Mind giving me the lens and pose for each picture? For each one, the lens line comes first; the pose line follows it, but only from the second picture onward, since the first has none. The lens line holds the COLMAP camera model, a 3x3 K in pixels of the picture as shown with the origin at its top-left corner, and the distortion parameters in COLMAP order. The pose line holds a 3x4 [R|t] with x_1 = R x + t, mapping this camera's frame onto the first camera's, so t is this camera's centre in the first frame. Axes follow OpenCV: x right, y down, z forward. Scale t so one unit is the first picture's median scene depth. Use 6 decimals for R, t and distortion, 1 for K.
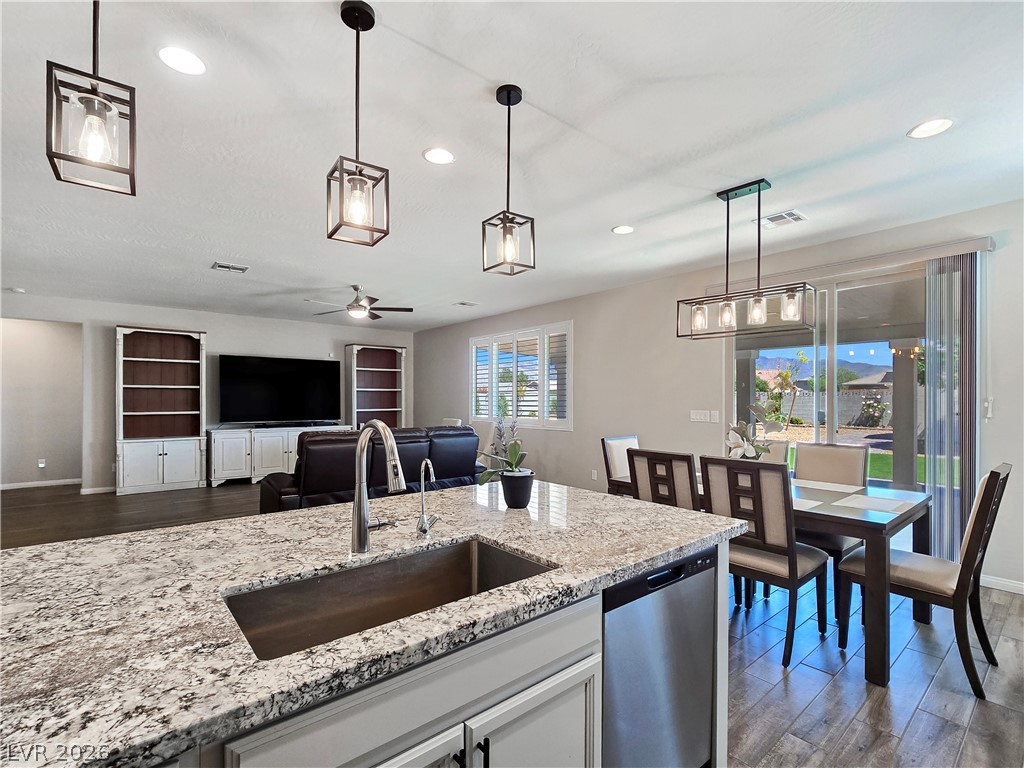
lens RADIAL K [[477.1, 0, 504.6], [0, 477.1, 397.6], [0, 0, 1]] dist [-0.001604, 0.000860]
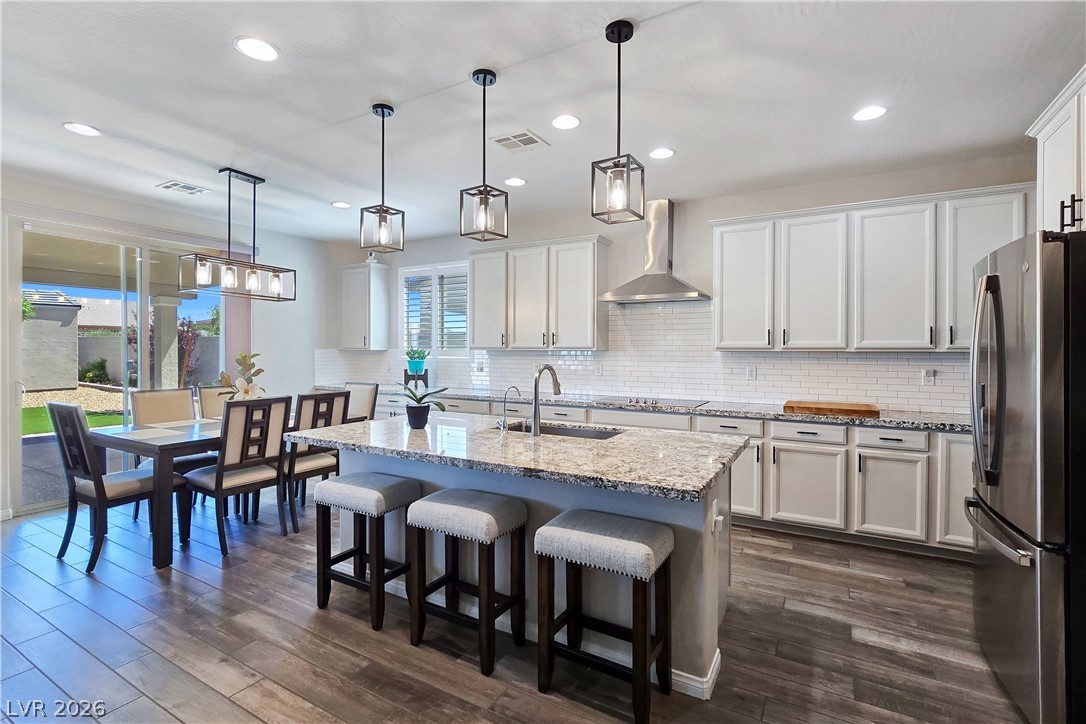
lens RADIAL K [[502.0, 0, 536.7], [0, 502.0, 351.9], [0, 0, 1]] dist [-0.006234, -0.000428]
pose [[-0.338166, -0.009953, 0.941034, -0.875776], [-0.006055, 0.999946, 0.008401, -0.009270], [-0.941067, -0.002857, -0.338208, 0.681817]]
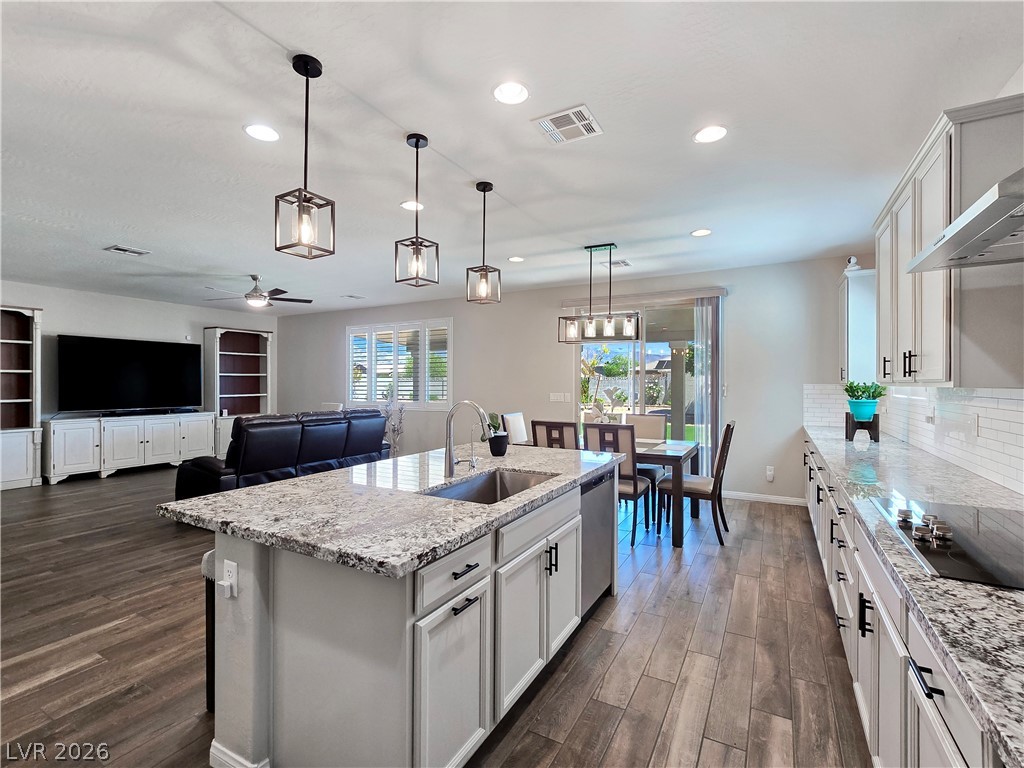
lens RADIAL K [[472.7, 0, 512.0], [0, 472.7, 384.0], [0, 0, 1]] dist [0.001503, 0.000241]
pose [[0.930147, -0.002147, 0.367181, -0.294882], [-0.000263, 0.999979, 0.006514, -0.010921], [-0.367187, -0.006155, 0.930127, -0.275093]]
